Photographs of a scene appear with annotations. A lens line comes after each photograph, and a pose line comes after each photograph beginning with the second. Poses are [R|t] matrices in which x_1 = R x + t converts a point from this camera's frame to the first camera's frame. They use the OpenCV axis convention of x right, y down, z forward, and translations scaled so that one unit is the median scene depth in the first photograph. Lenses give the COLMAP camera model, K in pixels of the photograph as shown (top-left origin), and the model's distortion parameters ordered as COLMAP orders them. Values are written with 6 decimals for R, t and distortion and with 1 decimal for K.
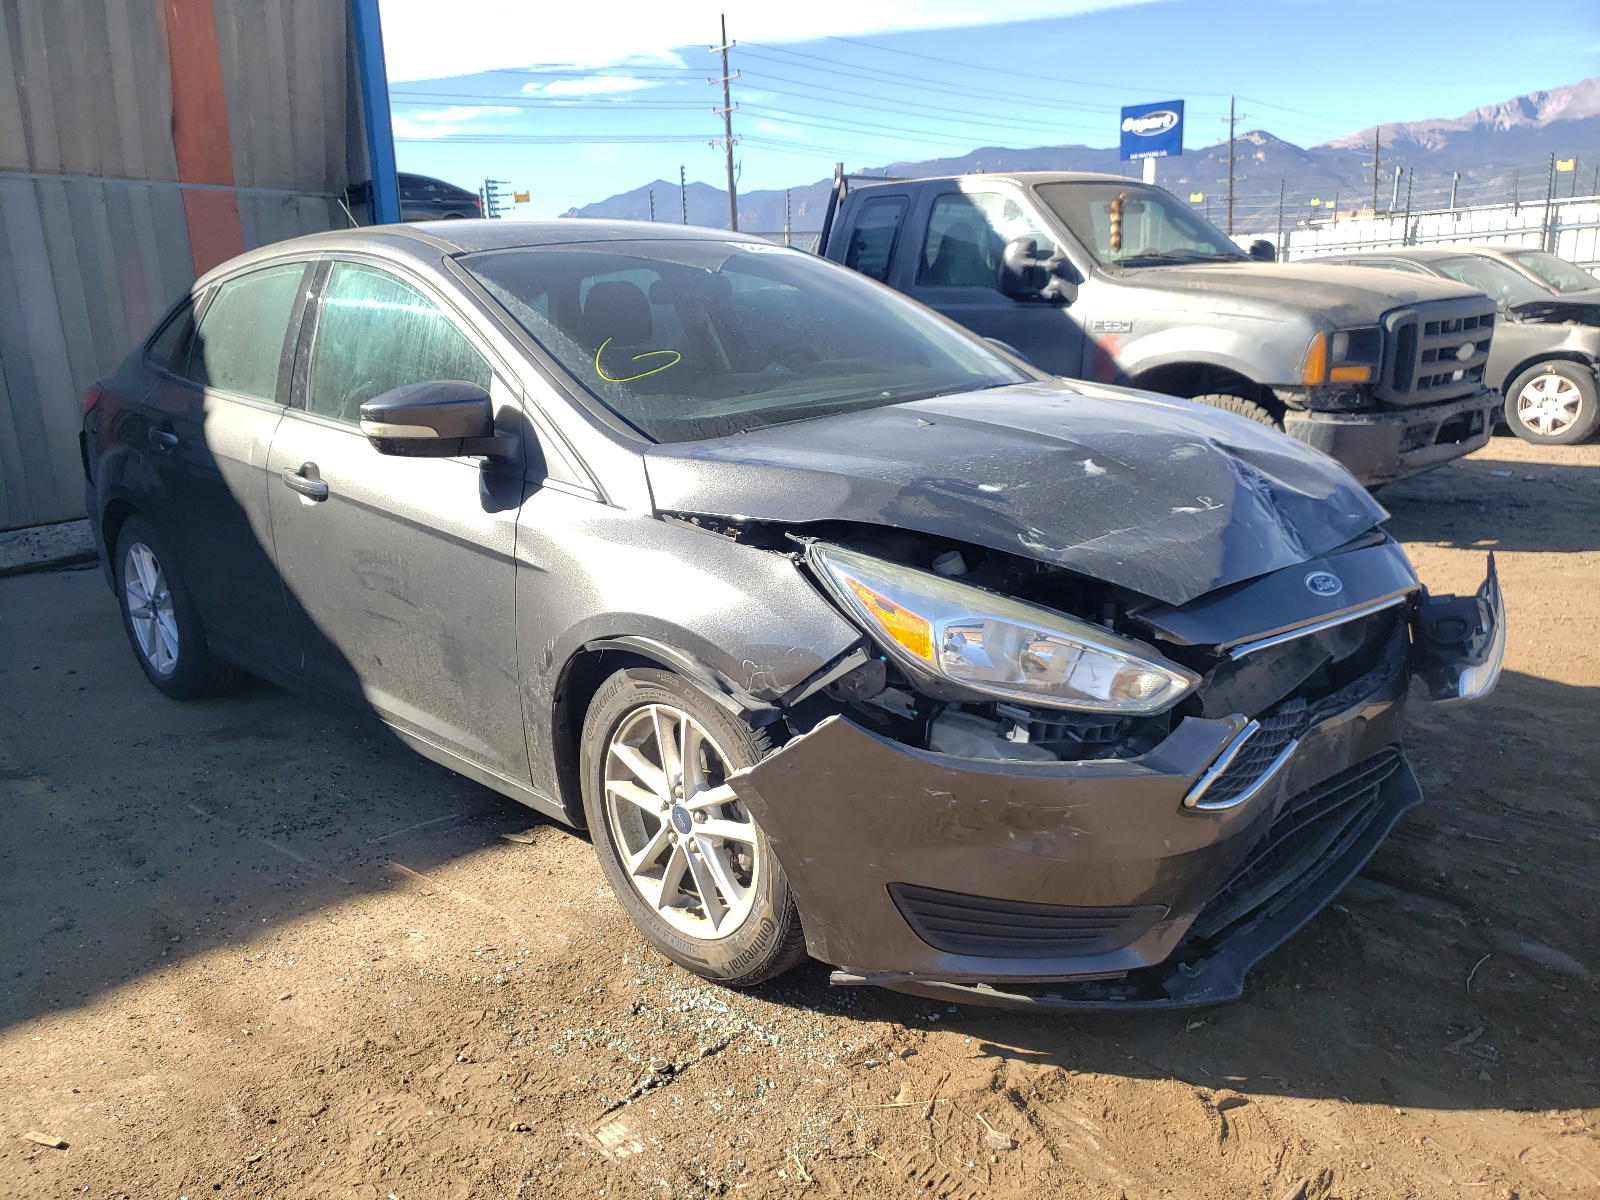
lens RADIAL K [[1306.6, 0, 800.0], [0, 1306.6, 600.0], [0, 0, 1]] dist [-0.000636, -0.005858]
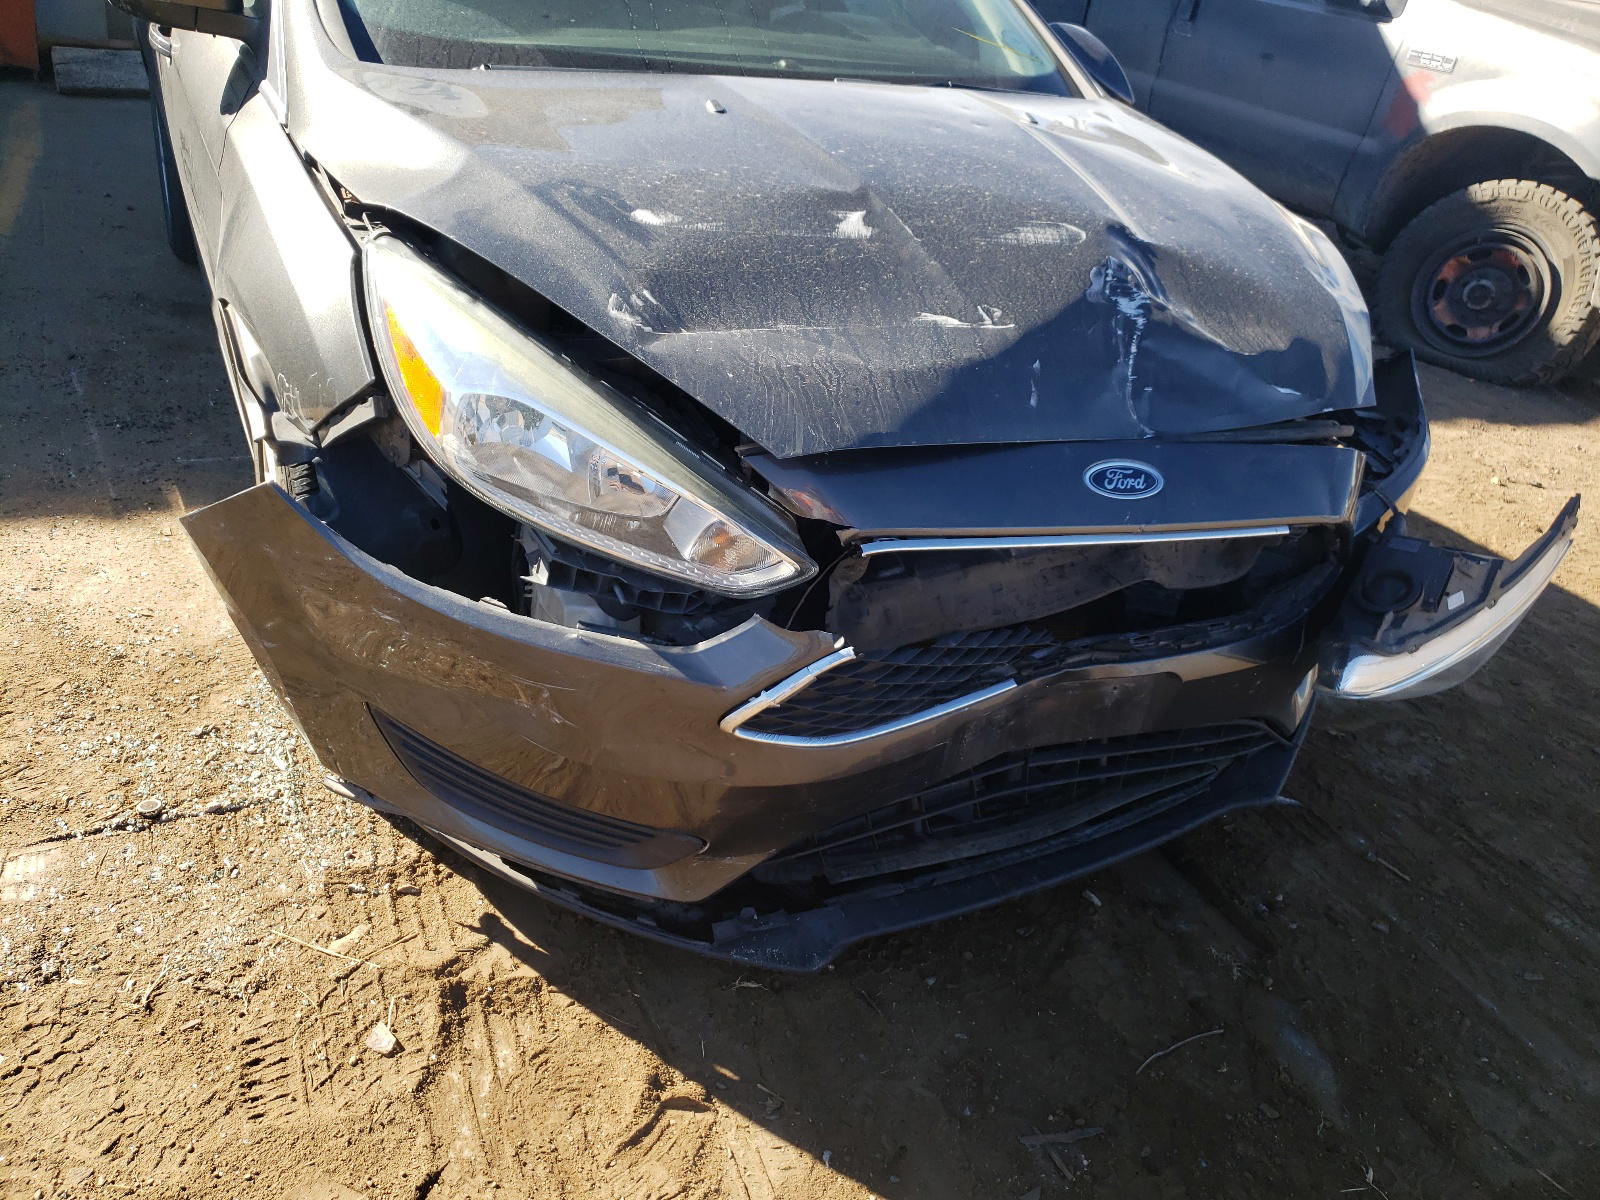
lens RADIAL K [[1306.6, 0, 800.0], [0, 1306.6, 600.0], [0, 0, 1]] dist [-0.000636, -0.005858]
pose [[0.931941, 0.292534, -0.214265, 0.447851], [-0.230828, 0.934312, 0.271625, -0.108392], [0.279650, -0.203680, 0.938248, 0.343074]]
